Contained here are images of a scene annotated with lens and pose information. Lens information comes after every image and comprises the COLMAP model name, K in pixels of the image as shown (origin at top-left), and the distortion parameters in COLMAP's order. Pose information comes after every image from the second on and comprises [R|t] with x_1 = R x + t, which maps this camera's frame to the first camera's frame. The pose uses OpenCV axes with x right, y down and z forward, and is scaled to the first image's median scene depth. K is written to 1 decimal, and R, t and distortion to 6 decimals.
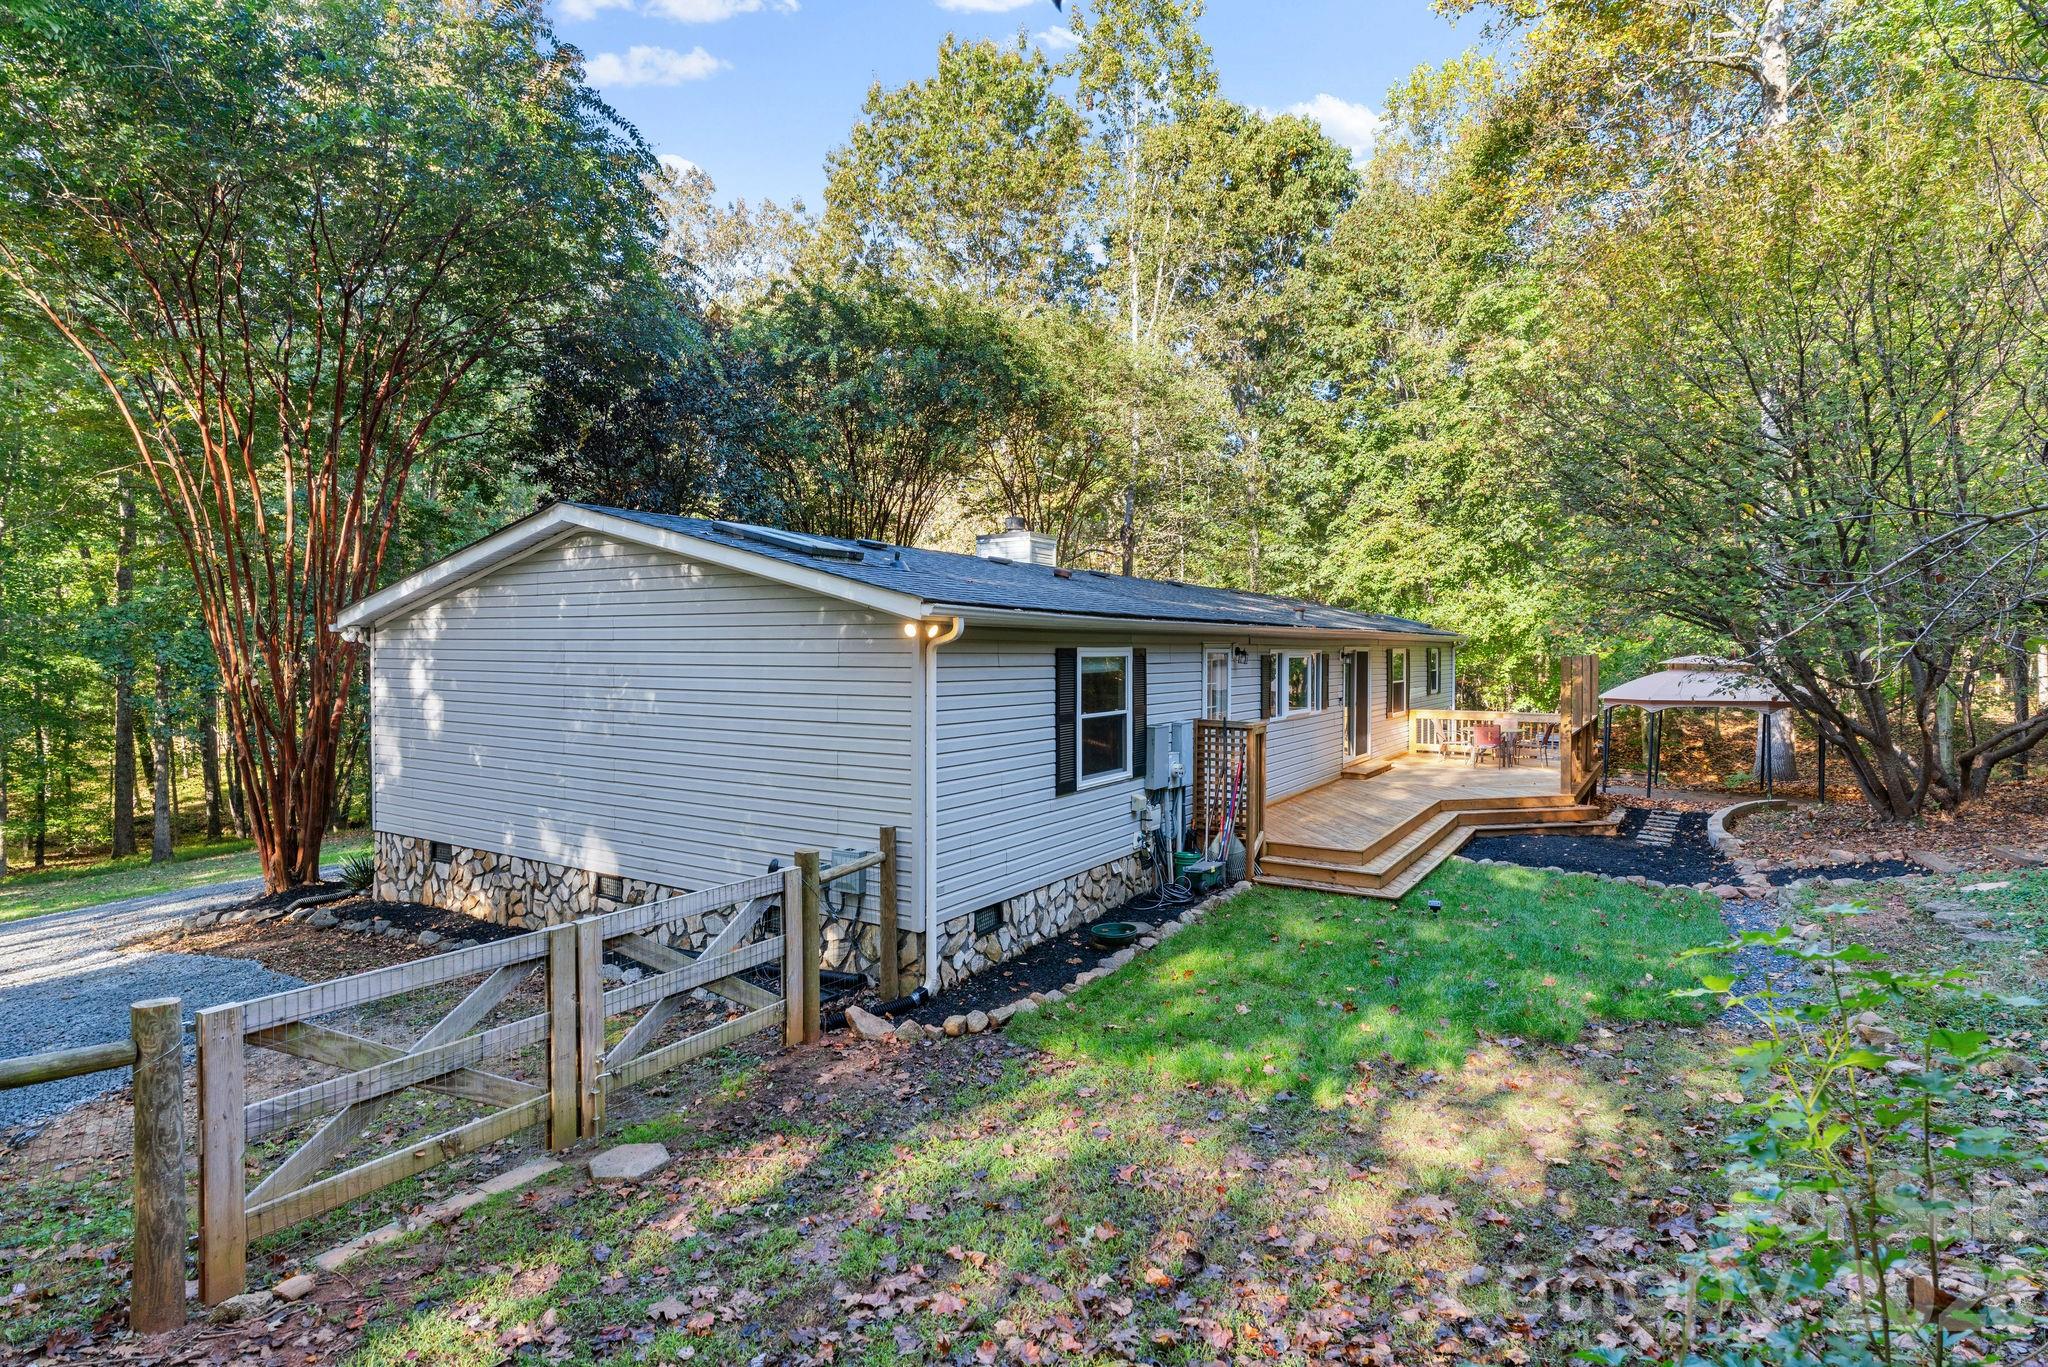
lens RADIAL K [[1048.7, 0, 1027.6], [0, 1048.7, 691.8], [0, 0, 1]] dist [0.000210, 0.000348]
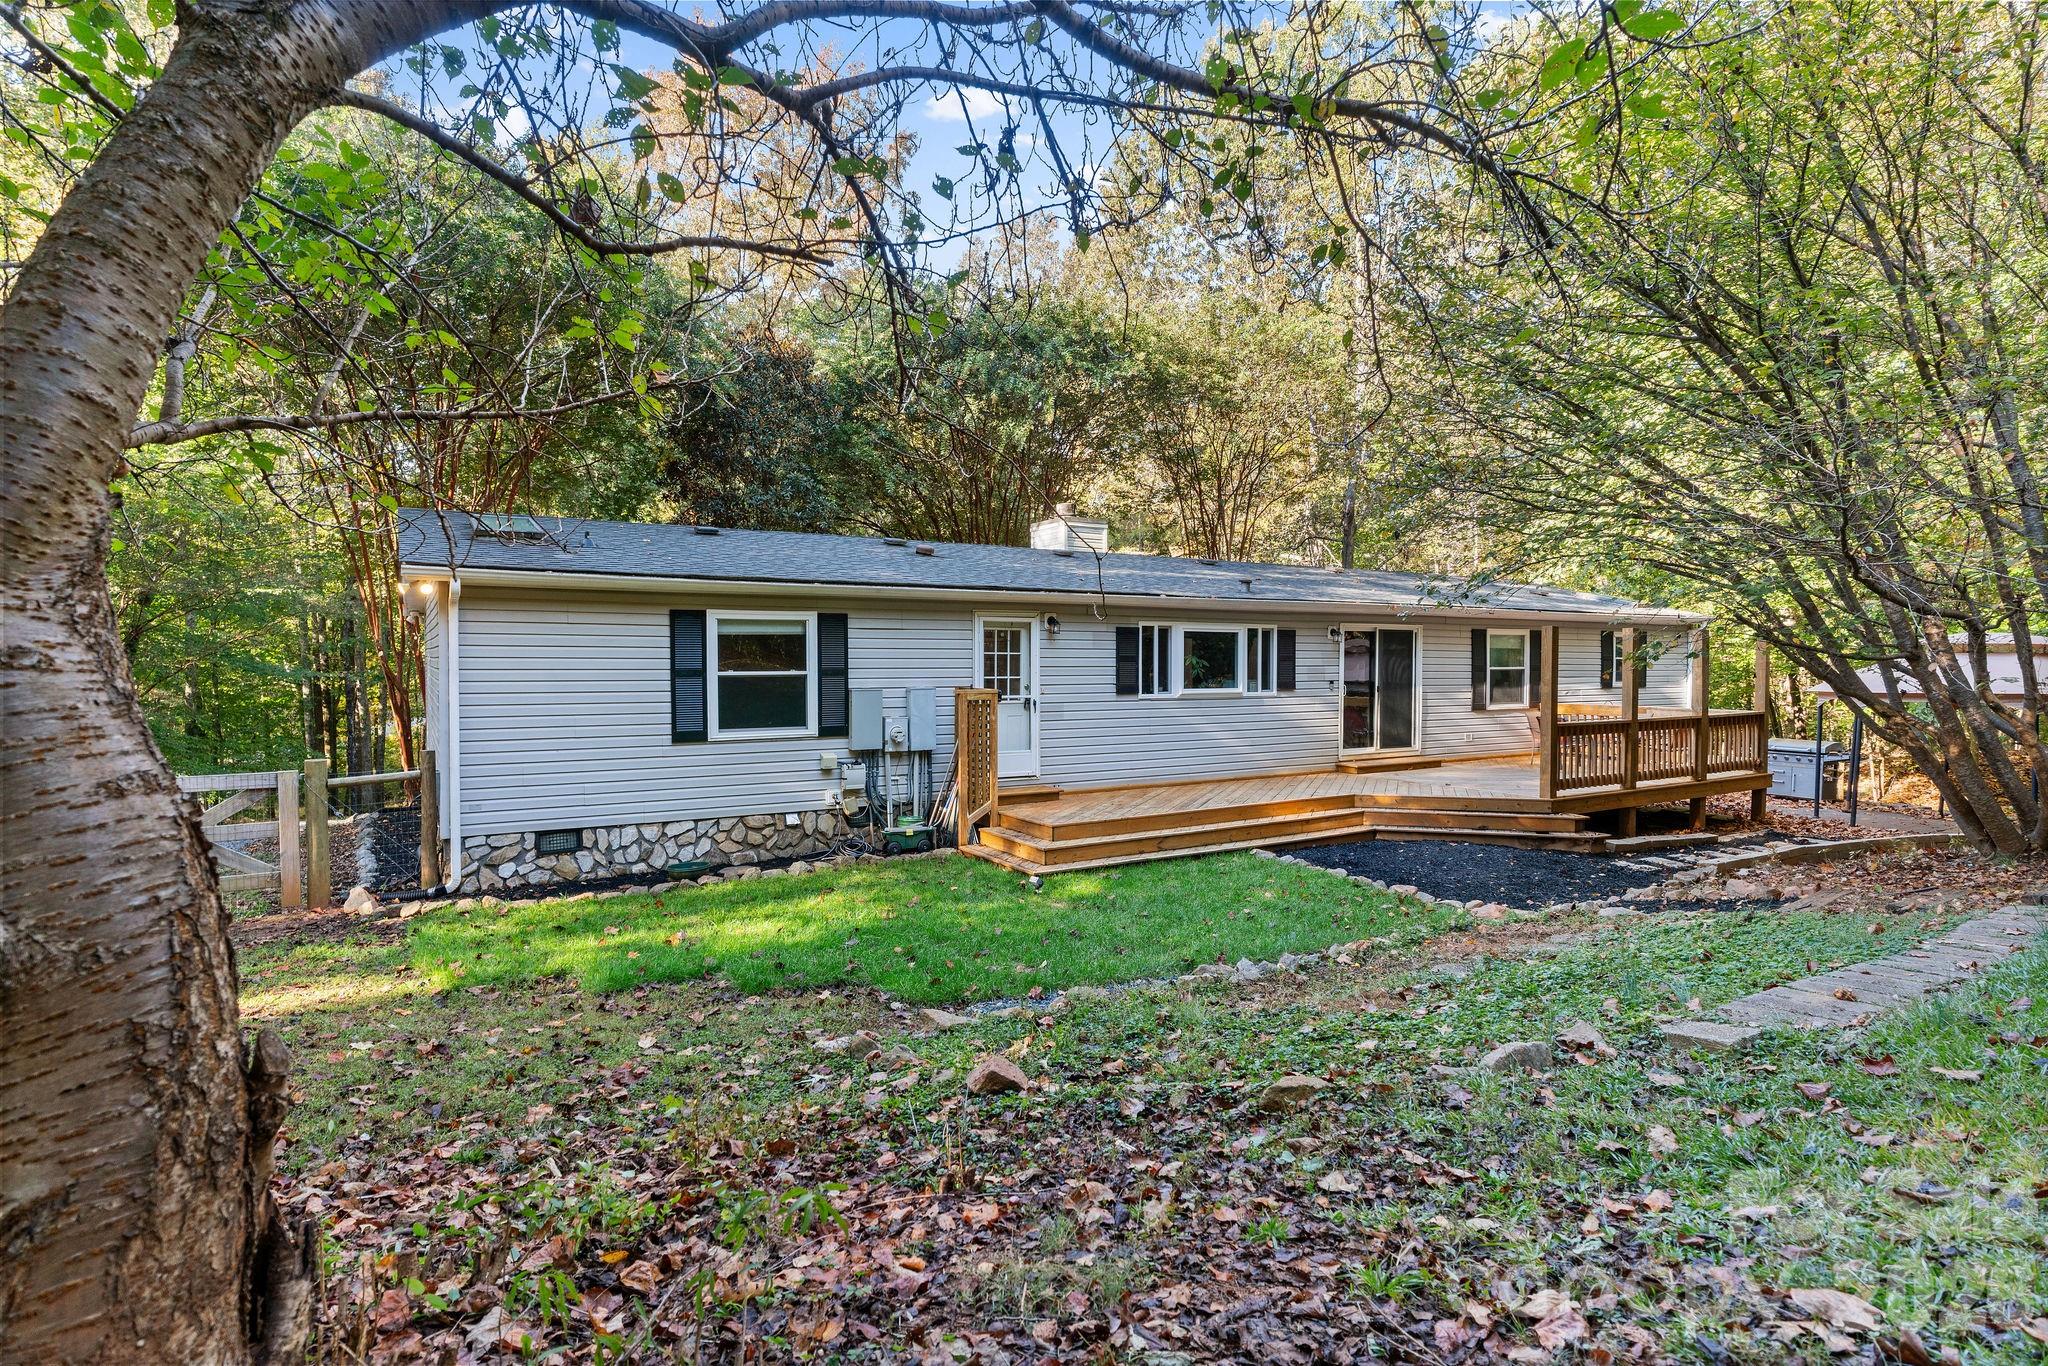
lens RADIAL K [[1048.7, 0, 1027.6], [0, 1048.7, 691.3], [0, 0, 1]] dist [0.000210, 0.000348]
pose [[0.900079, 0.008568, -0.435643, 0.547634], [-0.014037, 0.999858, -0.009335, 0.032267], [0.435502, 0.014517, 0.900071, 0.106233]]
